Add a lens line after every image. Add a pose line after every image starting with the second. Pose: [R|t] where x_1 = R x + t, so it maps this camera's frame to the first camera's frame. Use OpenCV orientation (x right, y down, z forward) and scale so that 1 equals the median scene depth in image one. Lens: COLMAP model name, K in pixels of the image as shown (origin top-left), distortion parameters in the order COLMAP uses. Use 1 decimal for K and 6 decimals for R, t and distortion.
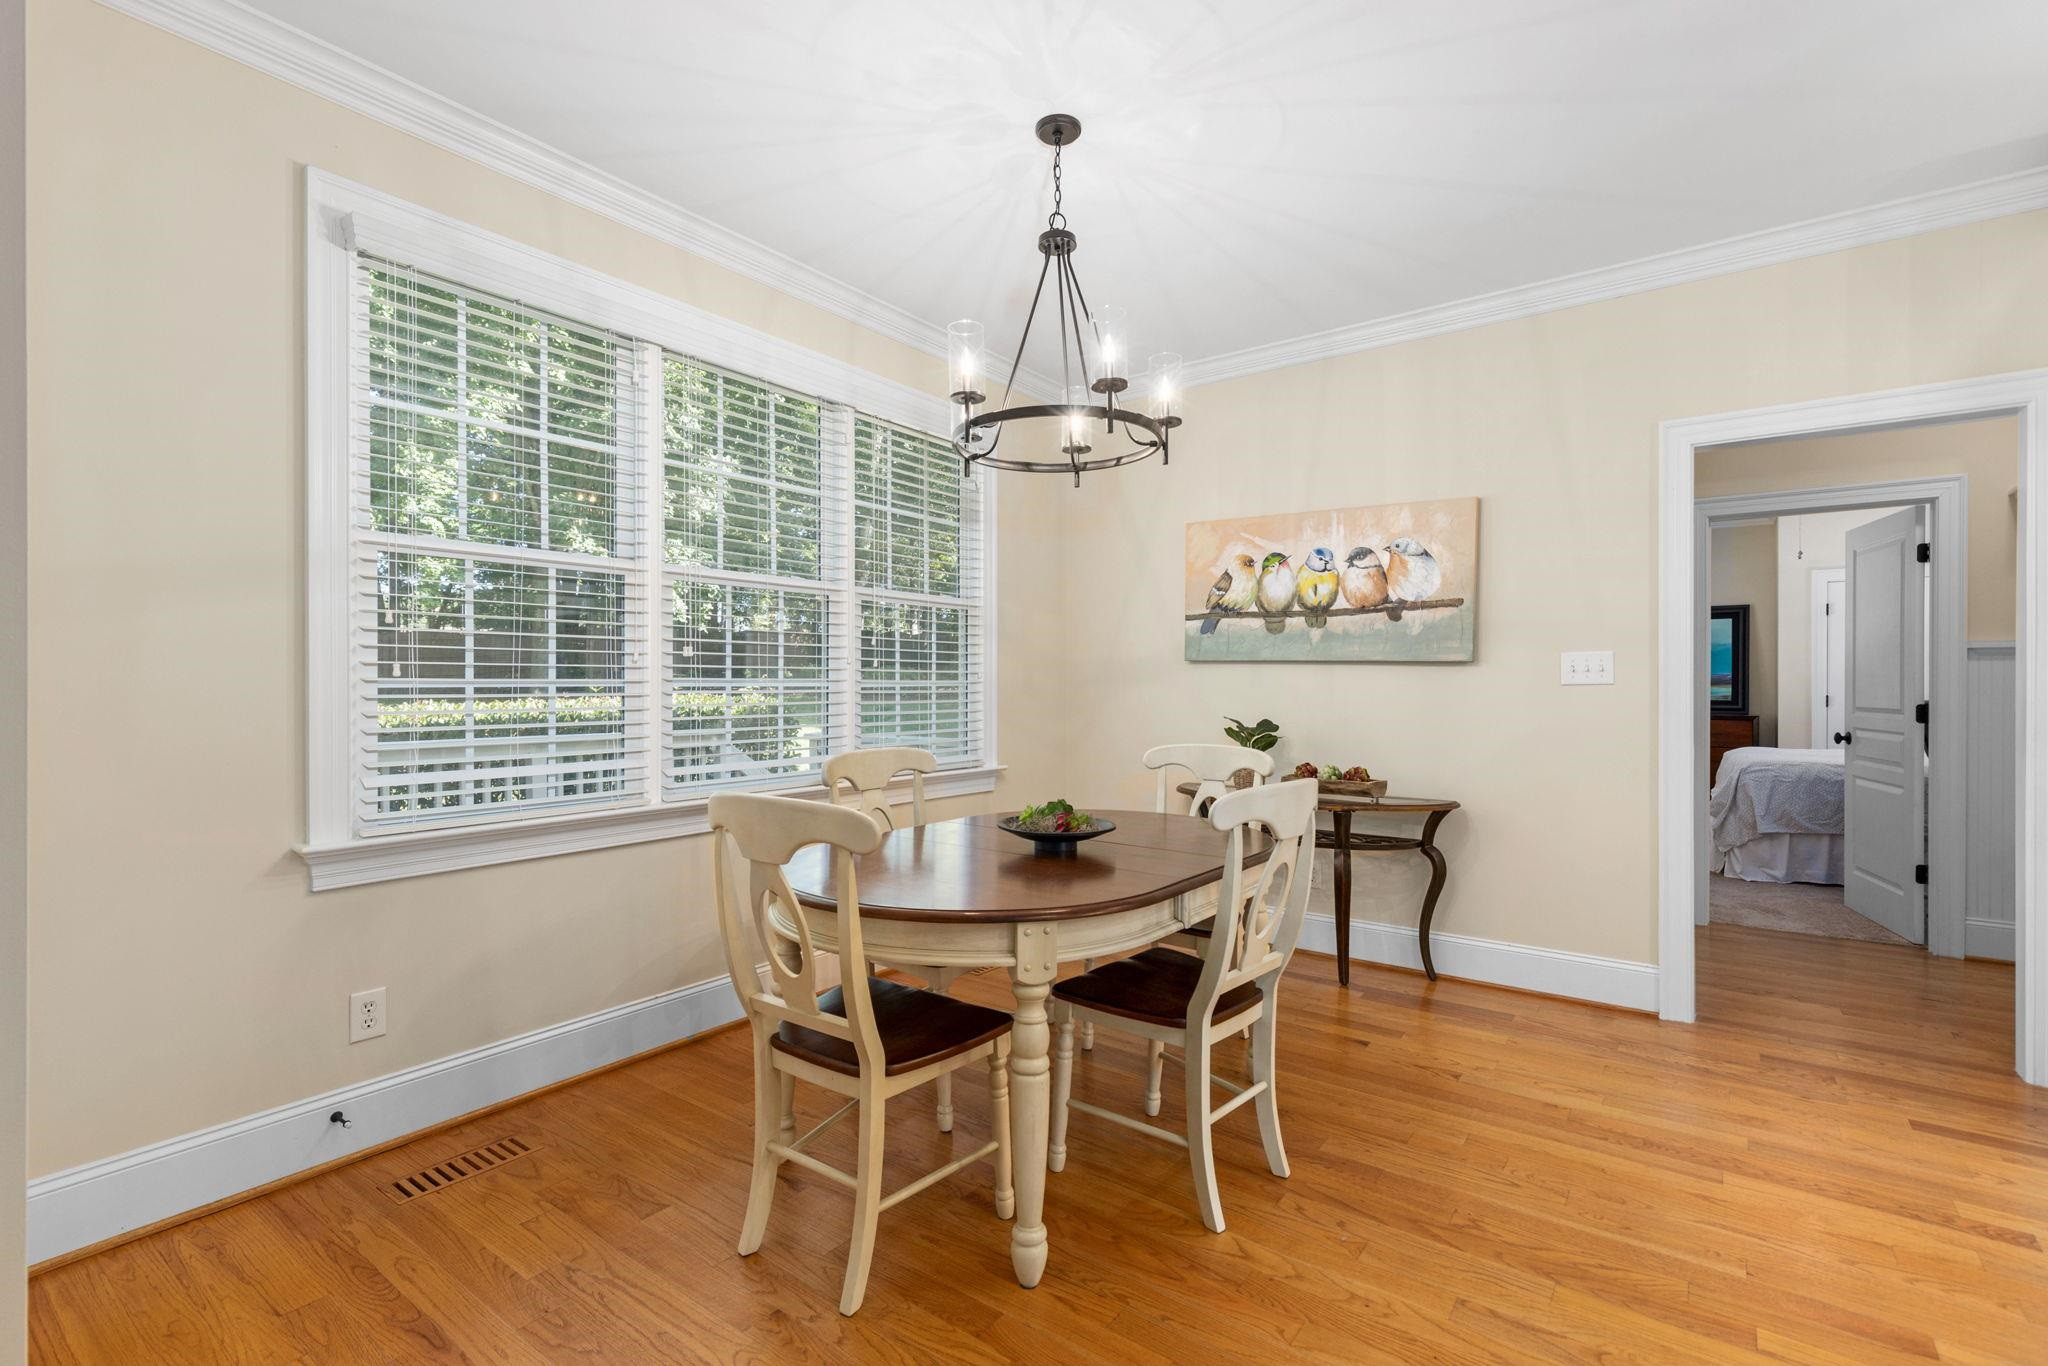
lens RADIAL K [[924.9, 0, 1025.6], [0, 924.9, 685.8], [0, 0, 1]] dist [0.002225, -0.000134]
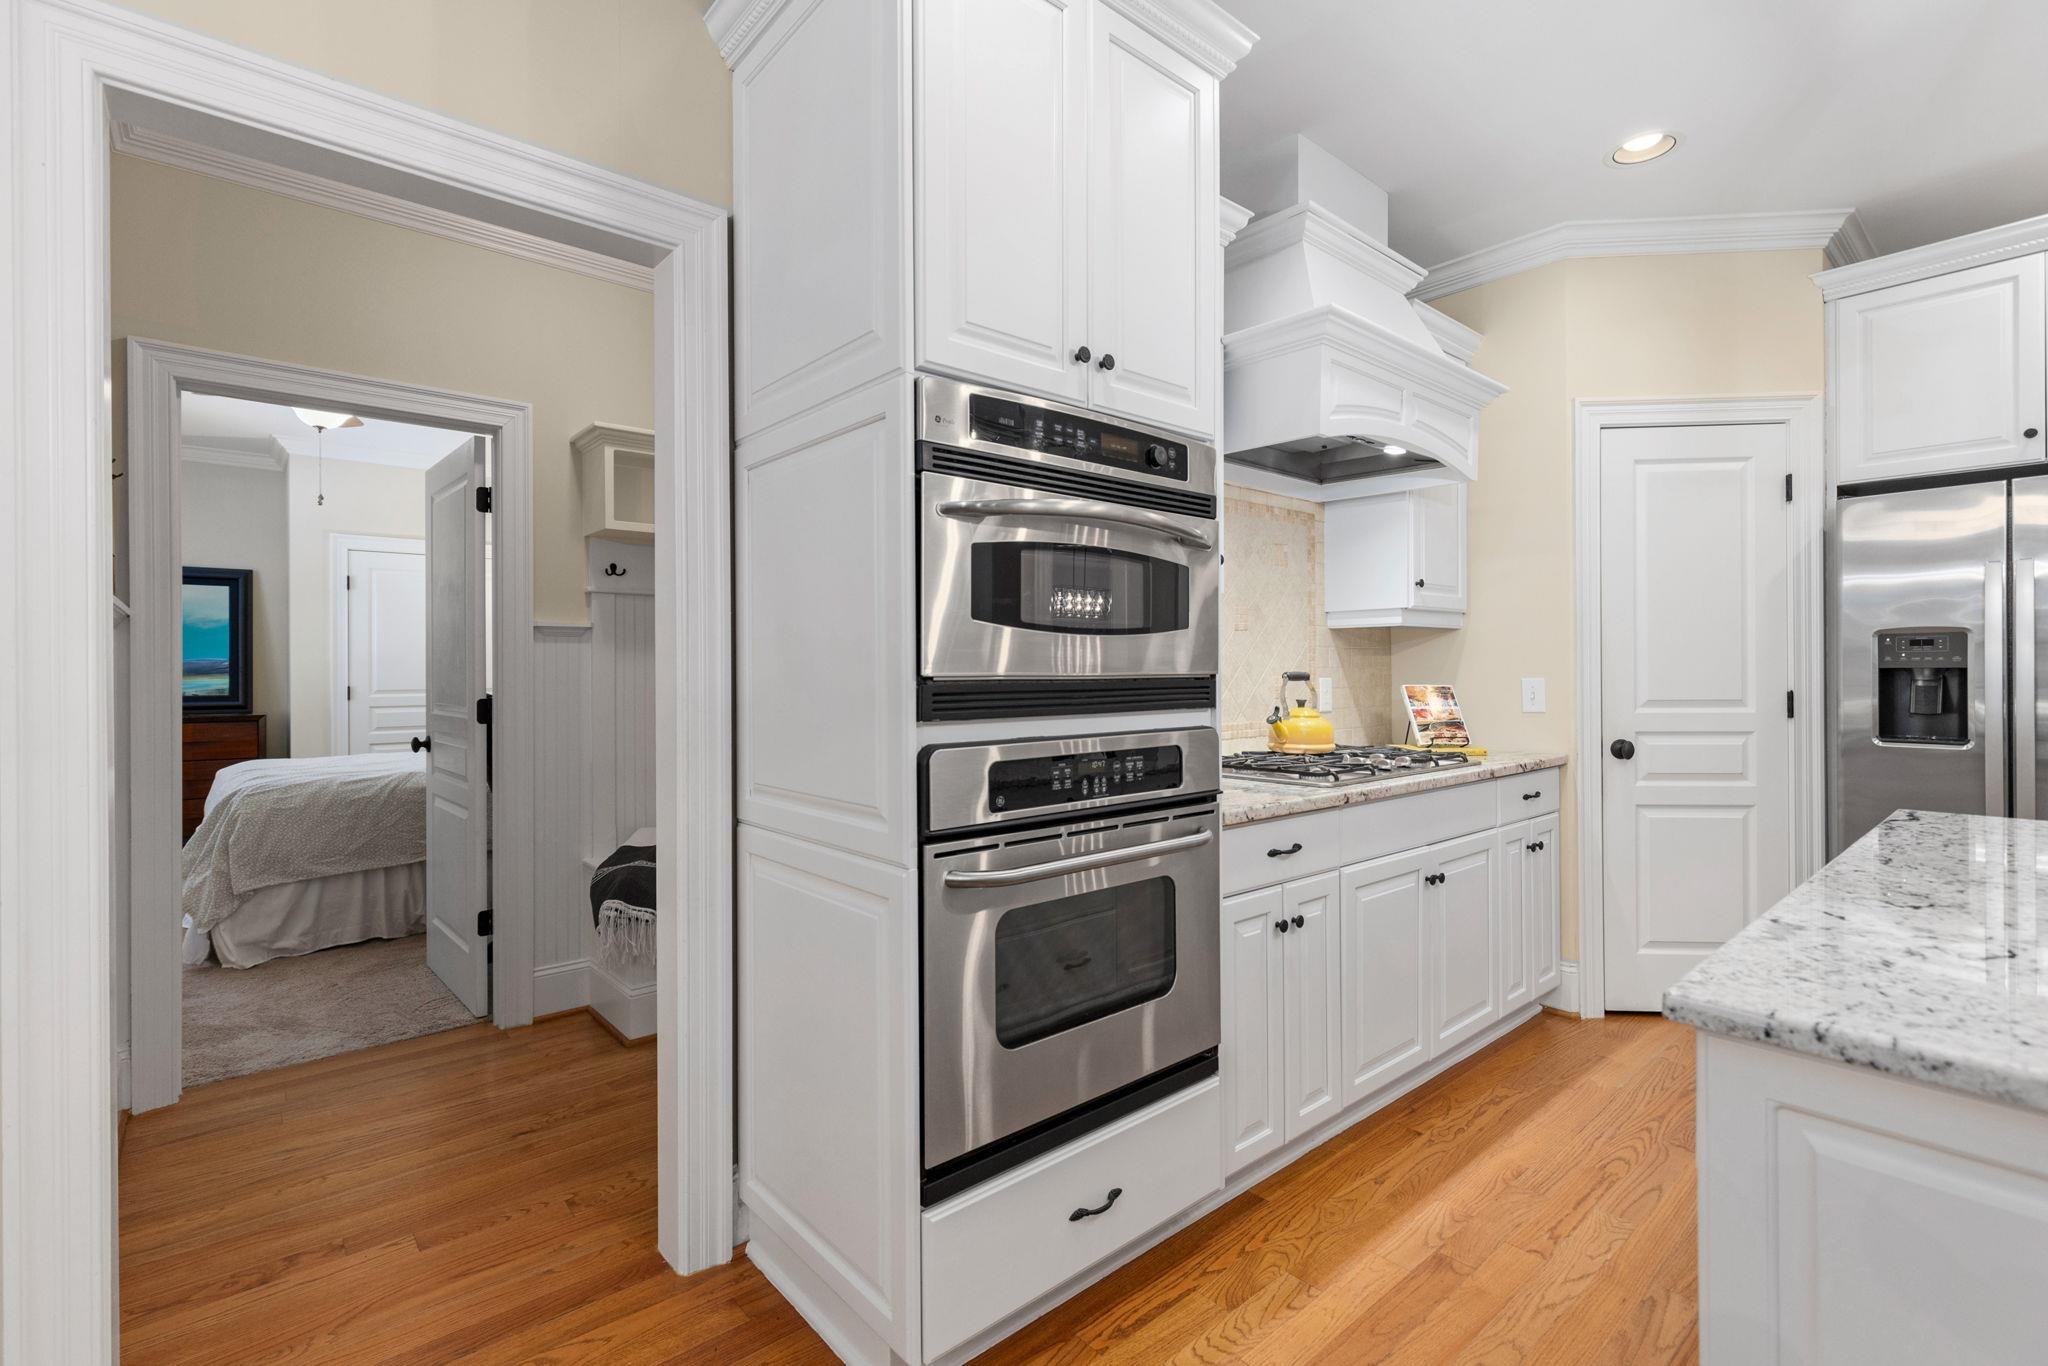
lens RADIAL K [[924.9, 0, 1025.6], [0, 924.9, 685.8], [0, 0, 1]] dist [0.002225, -0.000134]
pose [[0.212445, -0.009176, 0.977130, 0.320332], [-0.000717, 0.999954, 0.009546, 0.001559], [-0.977173, -0.002729, 0.212429, 0.404675]]
